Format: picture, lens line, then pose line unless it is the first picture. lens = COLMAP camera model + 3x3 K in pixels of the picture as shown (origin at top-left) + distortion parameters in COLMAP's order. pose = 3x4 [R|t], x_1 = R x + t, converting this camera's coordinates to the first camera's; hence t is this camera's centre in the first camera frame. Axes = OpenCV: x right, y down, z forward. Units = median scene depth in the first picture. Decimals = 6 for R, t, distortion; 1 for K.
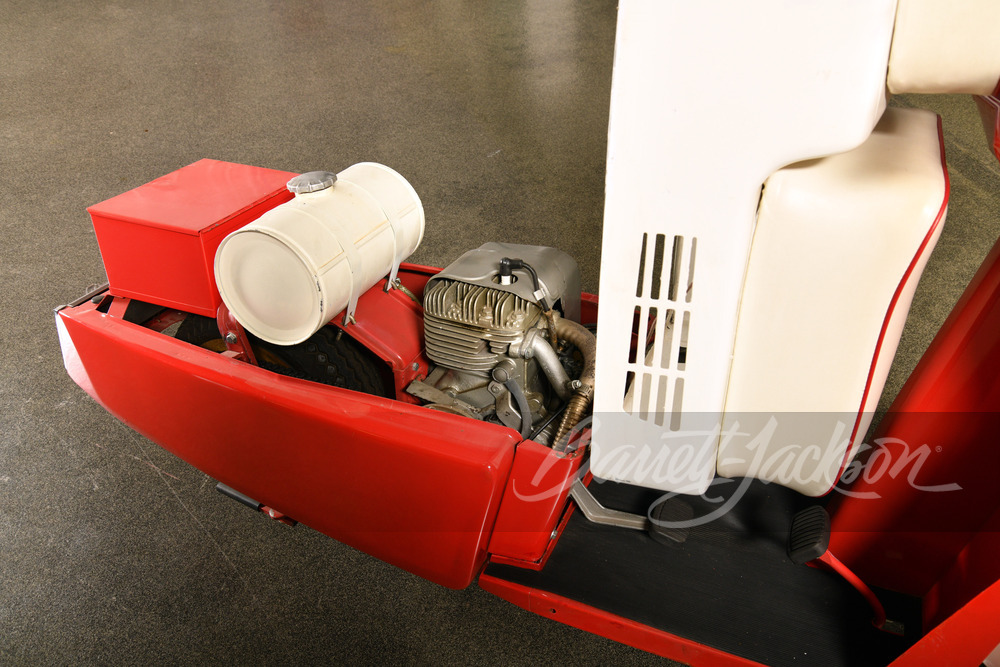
lens RADIAL K [[779.7, 0, 502.0], [0, 779.7, 327.1], [0, 0, 1]] dist [-0.032166, 0.029879]
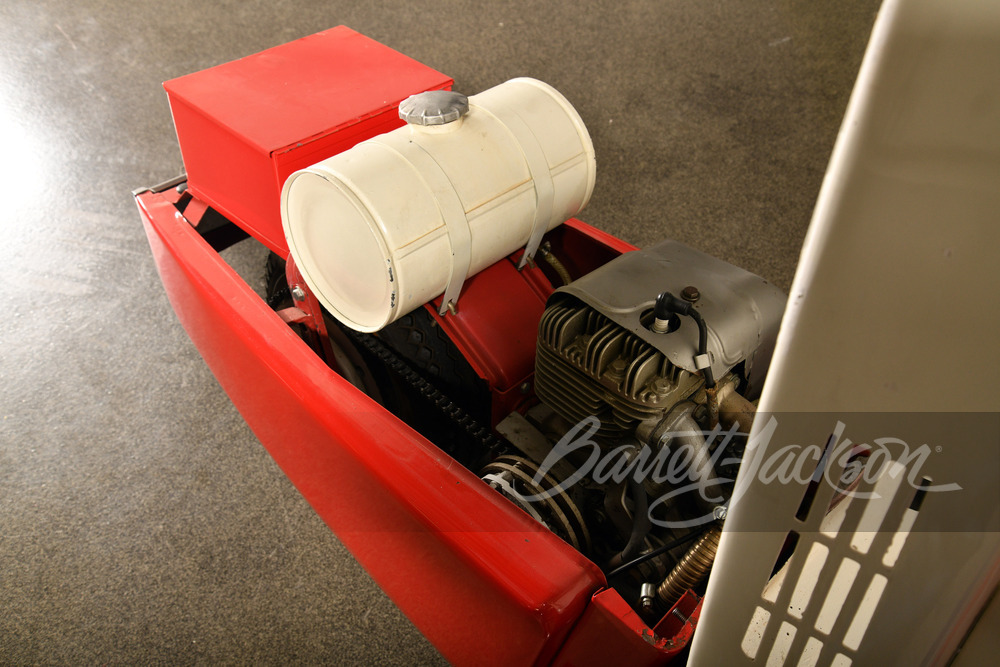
lens RADIAL K [[874.5, 0, 505.5], [0, 874.5, 331.4], [0, 0, 1]] dist [0.011971, 0.018330]
pose [[0.930857, 0.256184, -0.260529, 0.063058], [-0.206265, 0.956984, 0.204048, -0.146058], [0.301596, -0.136202, 0.943657, 0.217757]]
